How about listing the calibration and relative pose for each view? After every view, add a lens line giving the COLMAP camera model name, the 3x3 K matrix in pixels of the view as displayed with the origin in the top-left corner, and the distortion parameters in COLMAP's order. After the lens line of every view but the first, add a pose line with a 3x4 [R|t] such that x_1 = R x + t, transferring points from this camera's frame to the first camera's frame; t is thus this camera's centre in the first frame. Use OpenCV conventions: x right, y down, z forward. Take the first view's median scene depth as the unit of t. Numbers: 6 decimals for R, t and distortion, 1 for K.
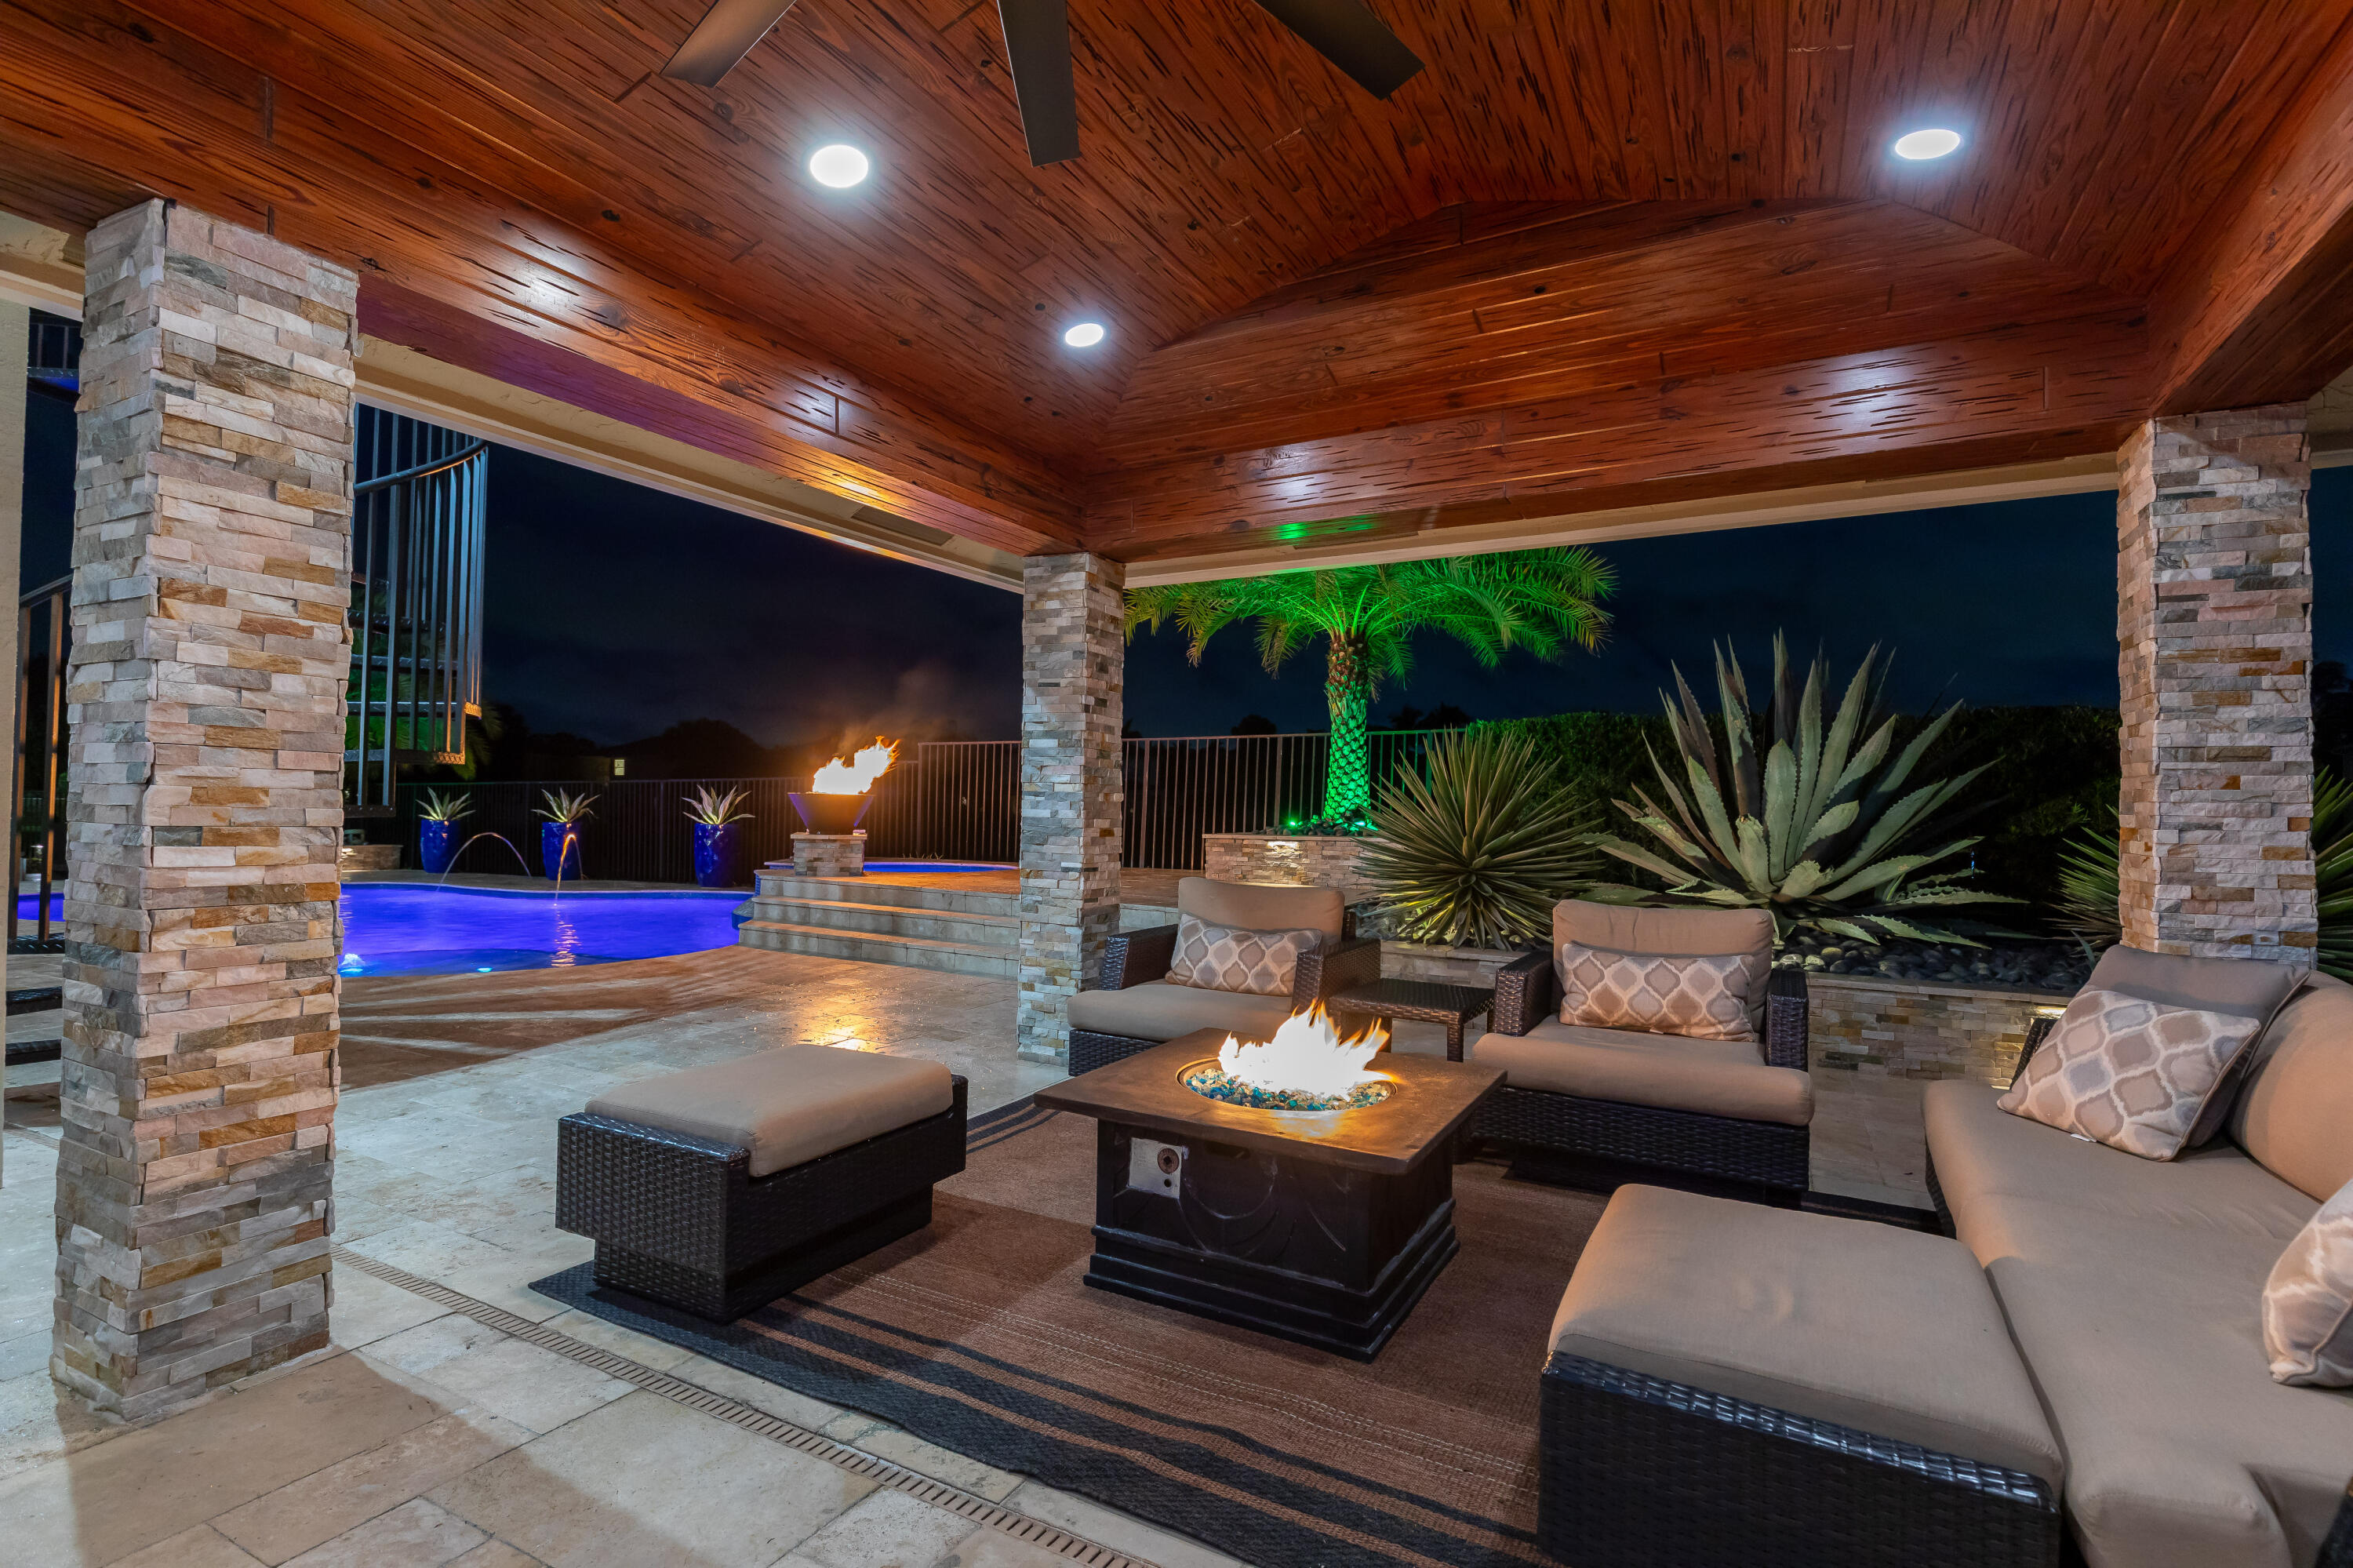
lens RADIAL K [[1117.0, 0, 1145.2], [0, 1117.0, 787.8], [0, 0, 1]] dist [0.000151, -0.001388]
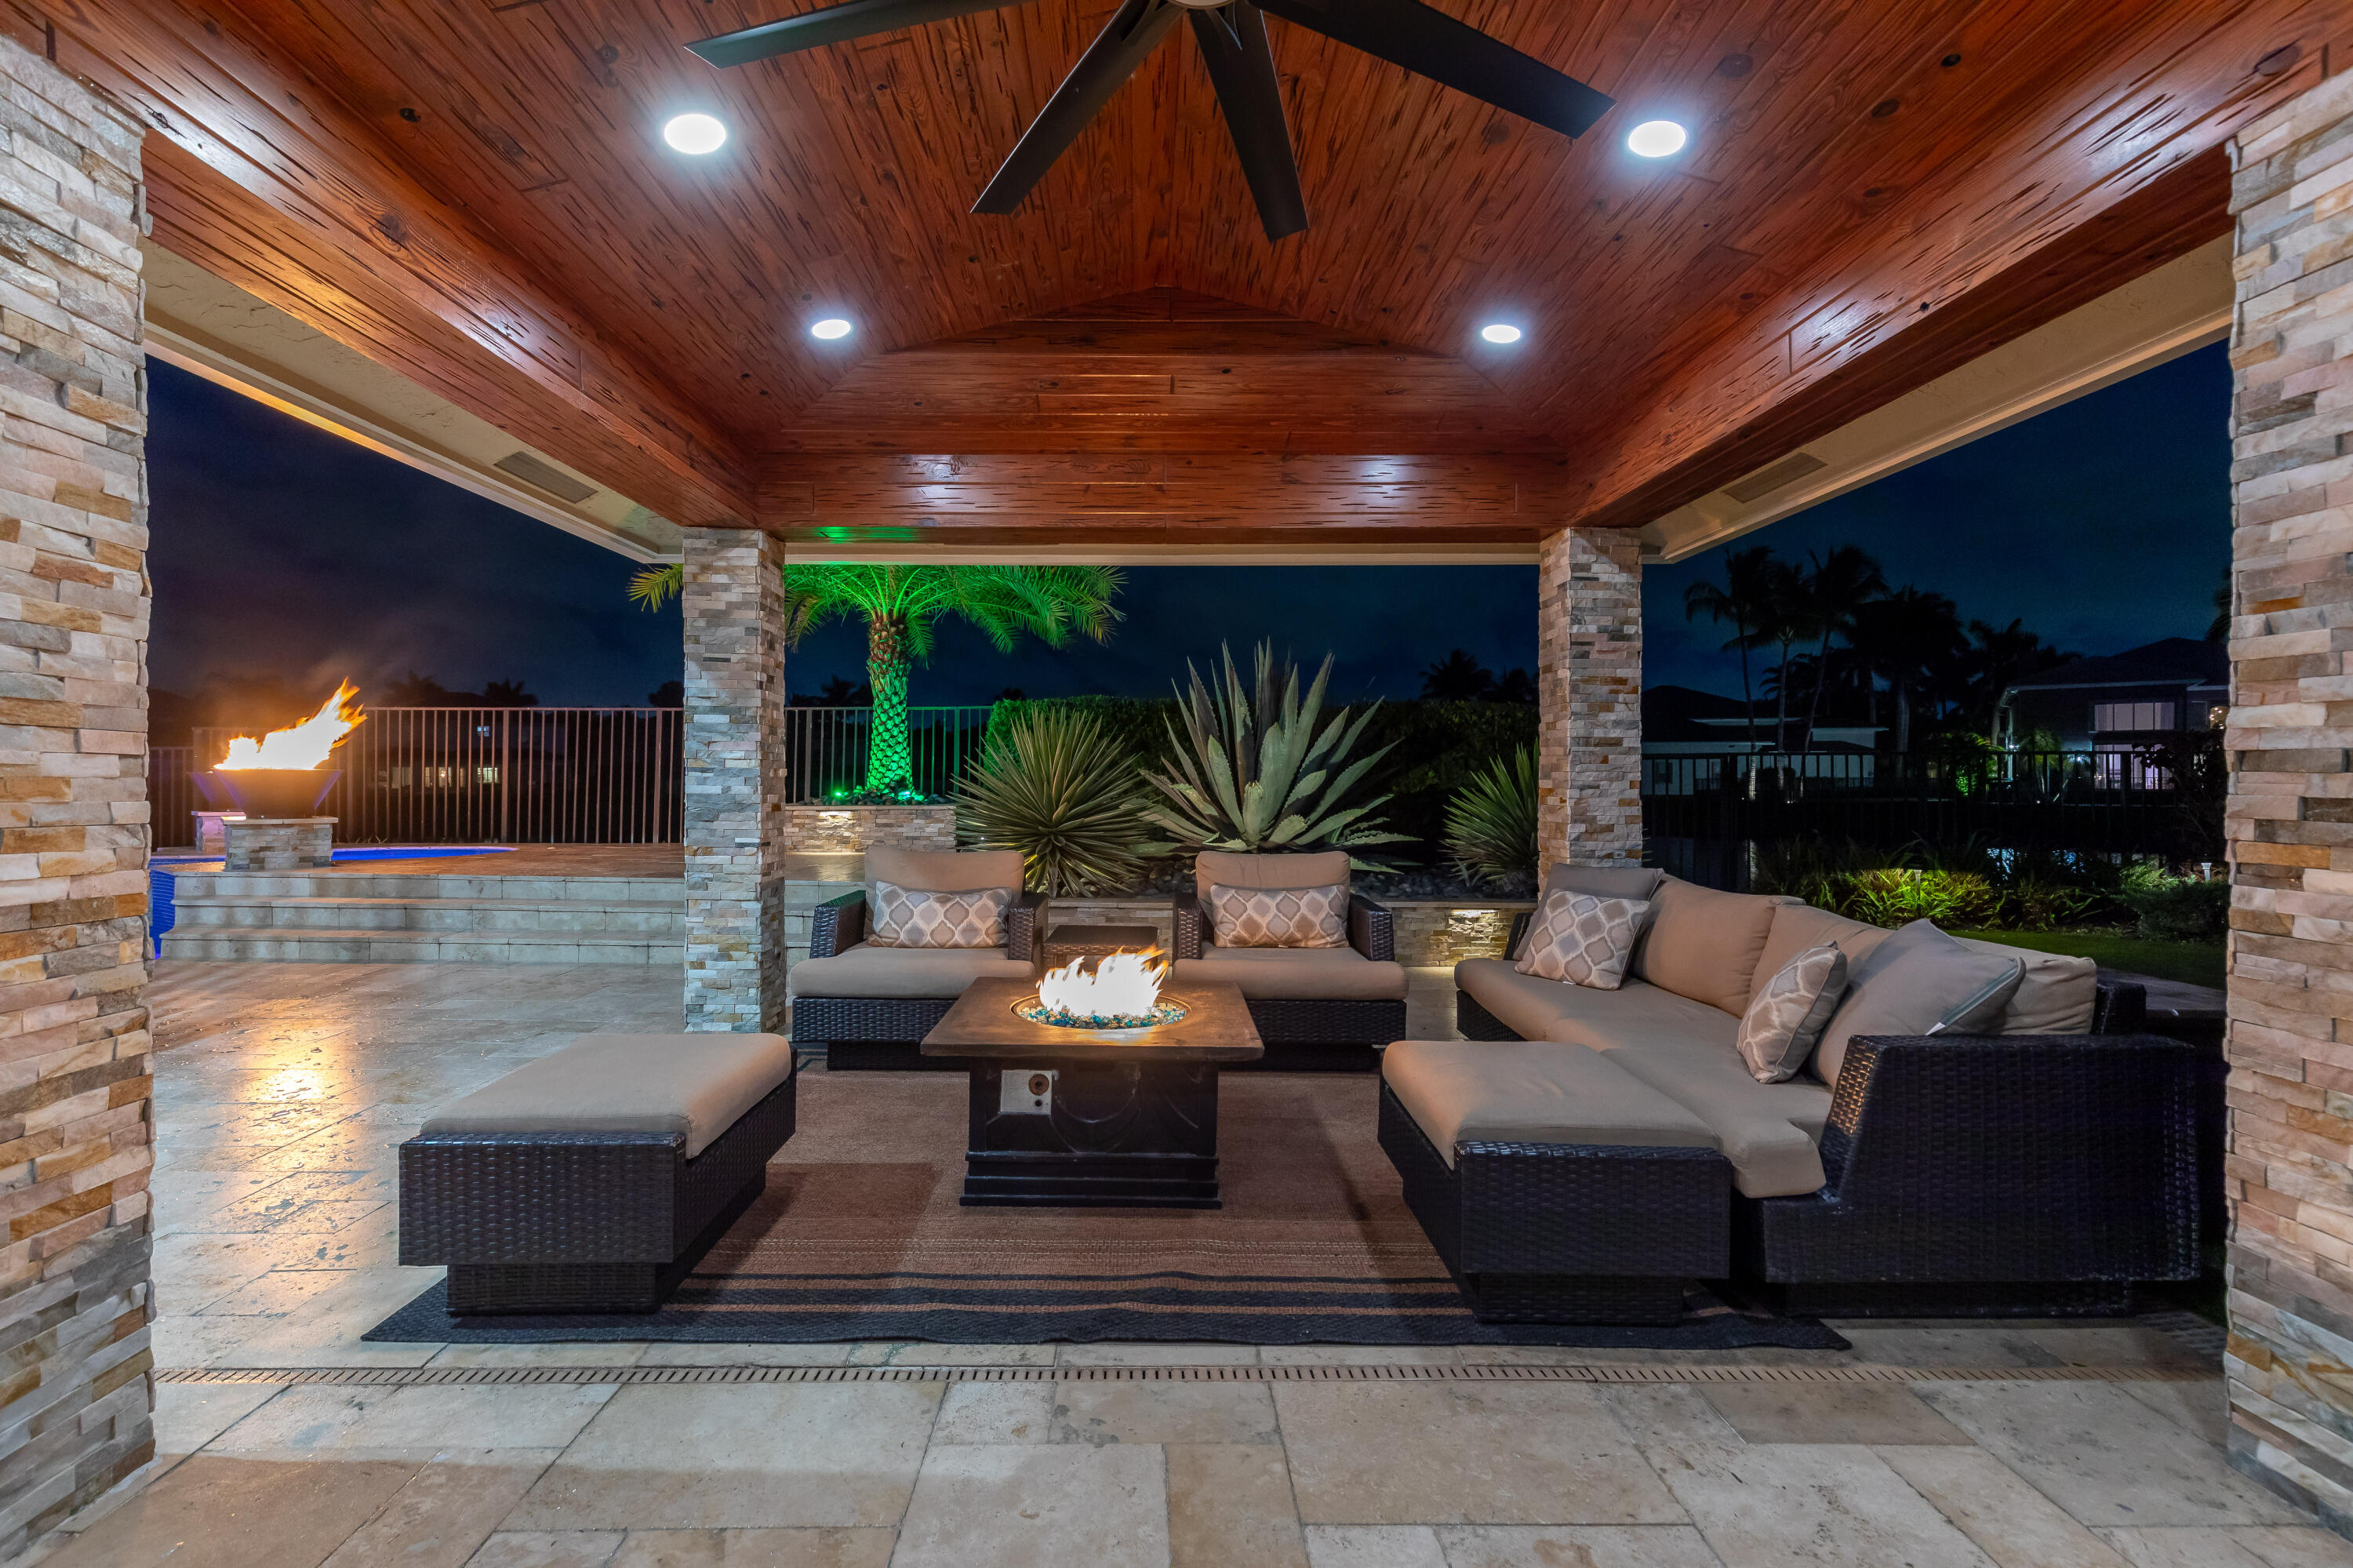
lens RADIAL K [[1057.0, 0, 1157.0], [0, 1057.0, 789.4], [0, 0, 1]] dist [0.005763, -0.001210]
pose [[0.870932, -0.016324, 0.491132, -0.394399], [0.001363, 0.999525, 0.030803, -0.010790], [-0.491401, -0.026158, 0.870540, -0.022744]]
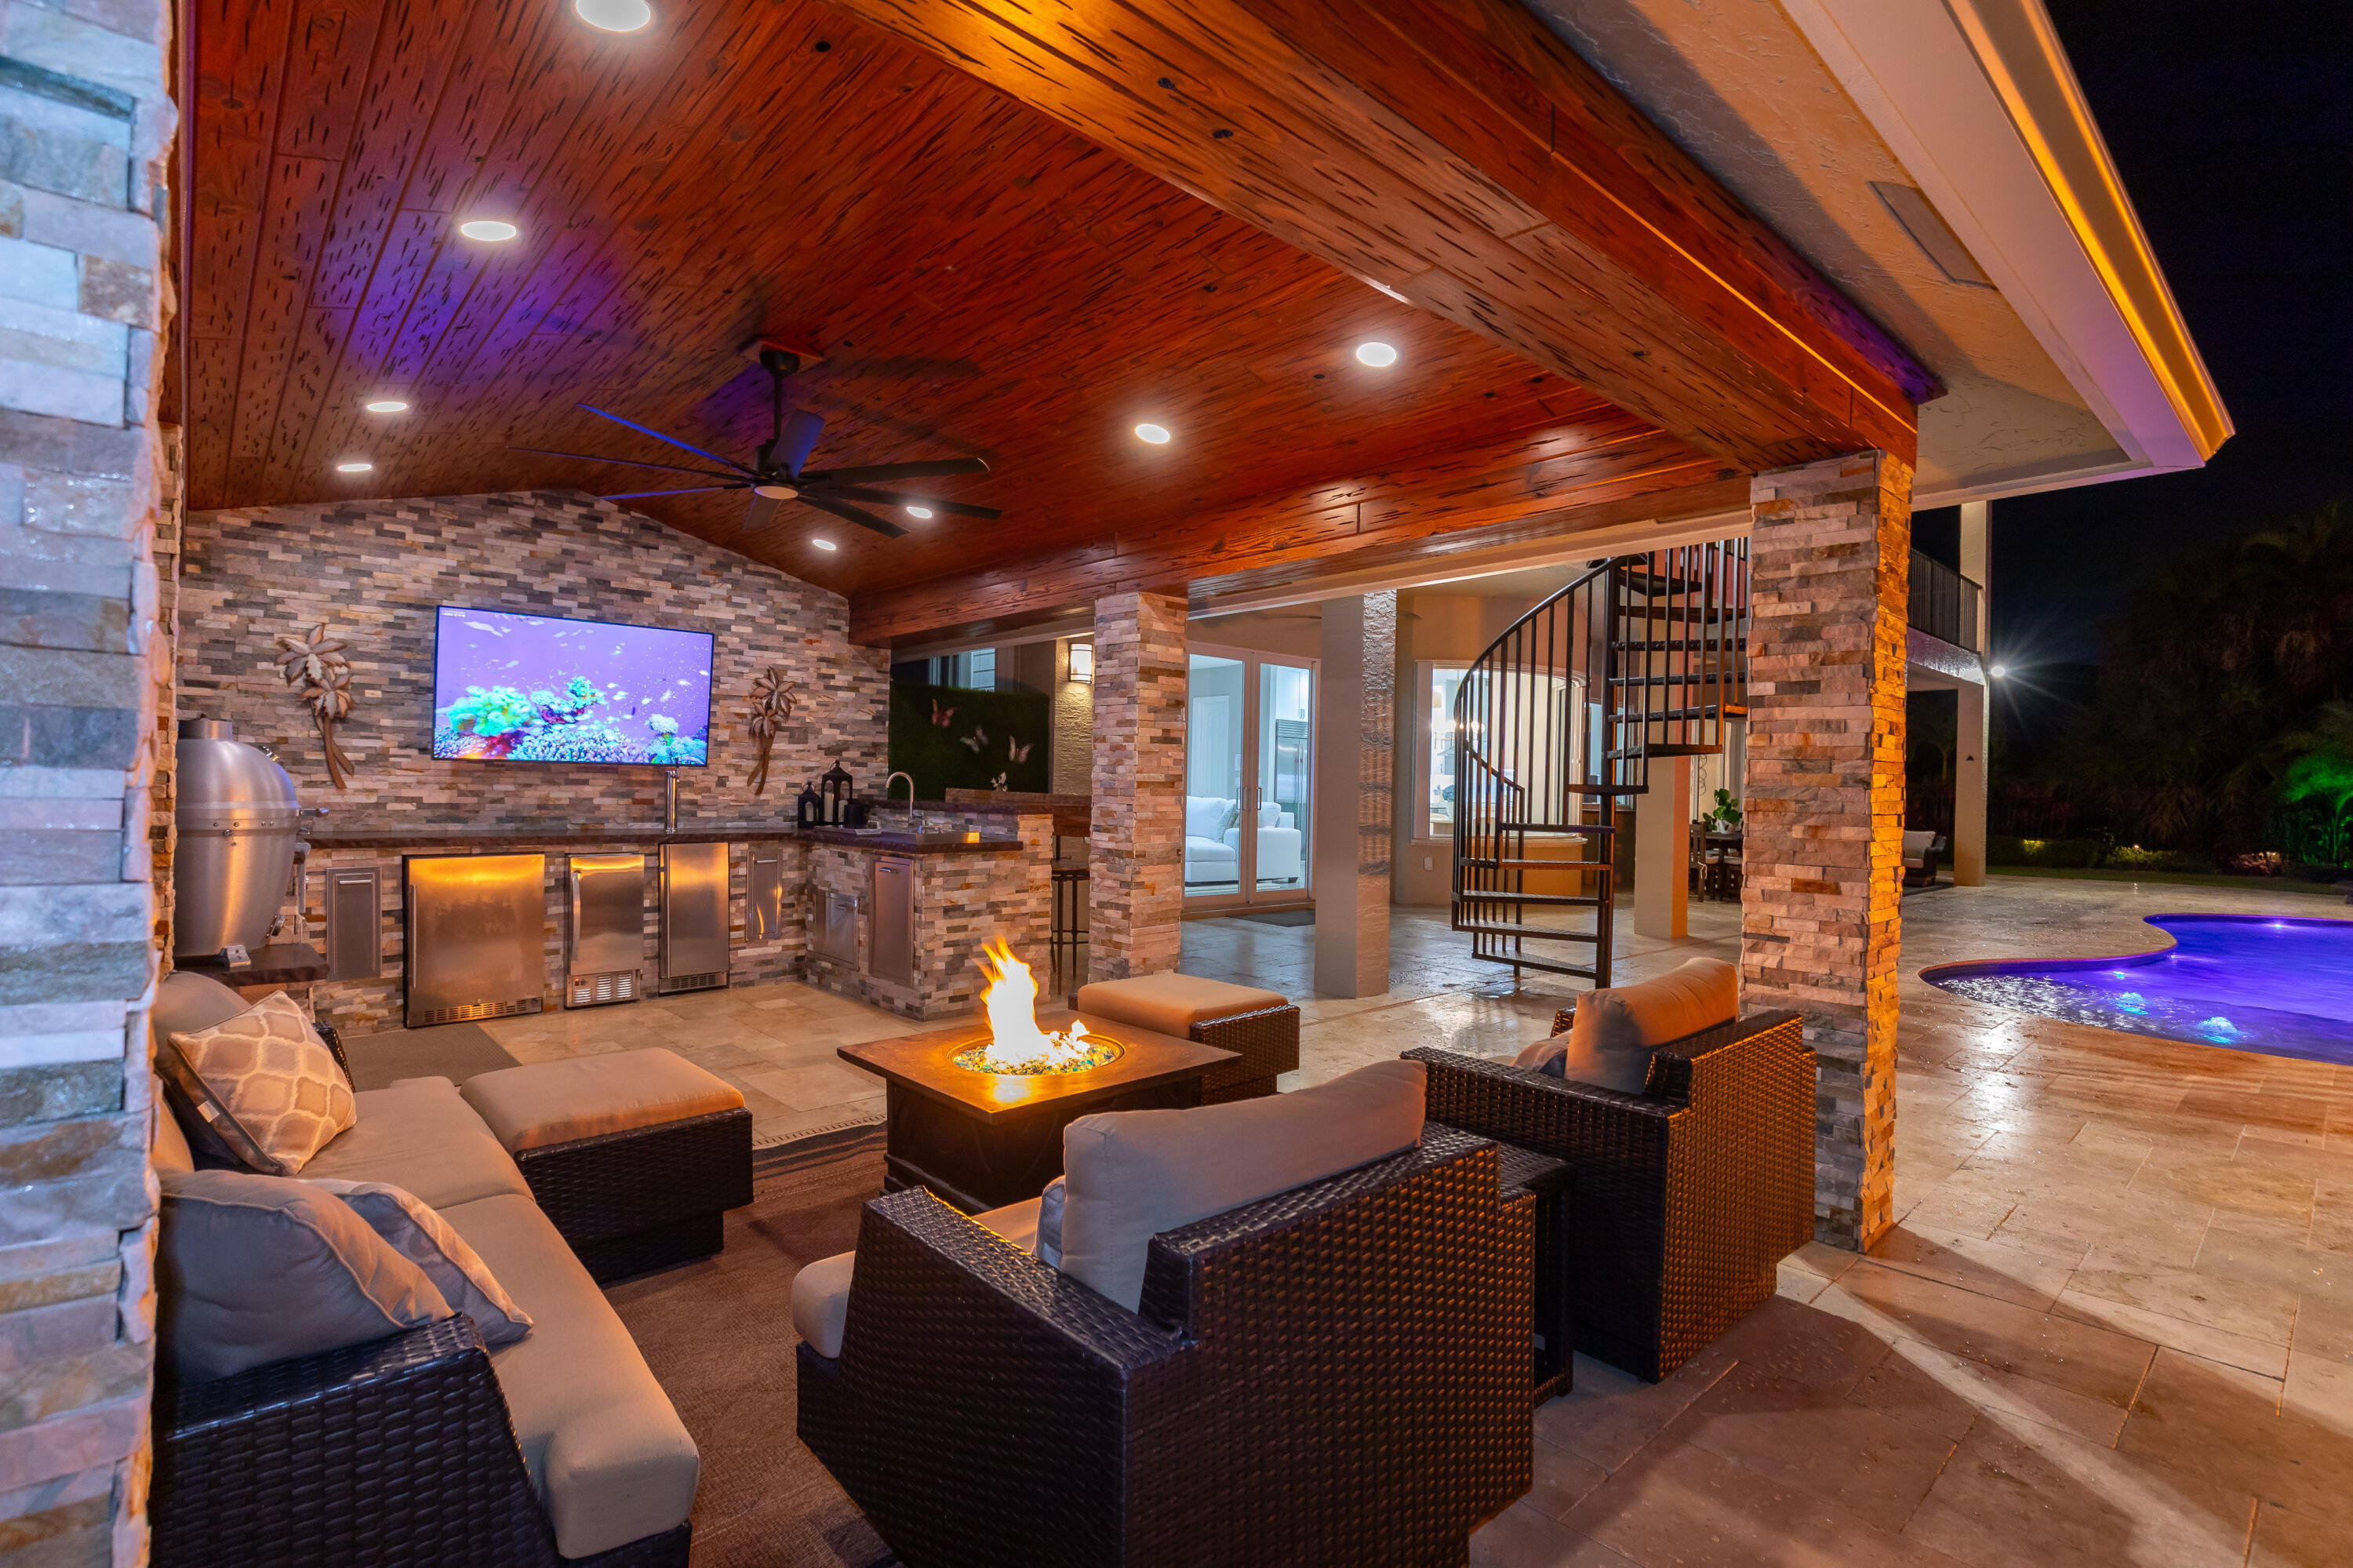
lens RADIAL K [[1117.0, 0, 1187.0], [0, 1117.0, 789.9], [0, 0, 1]] dist [0.000151, -0.001388]
pose [[-0.314498, -0.014294, -0.949150, 1.274504], [-0.002890, 0.999896, -0.014101, -0.010169], [0.949254, -0.001692, -0.314507, 1.580956]]
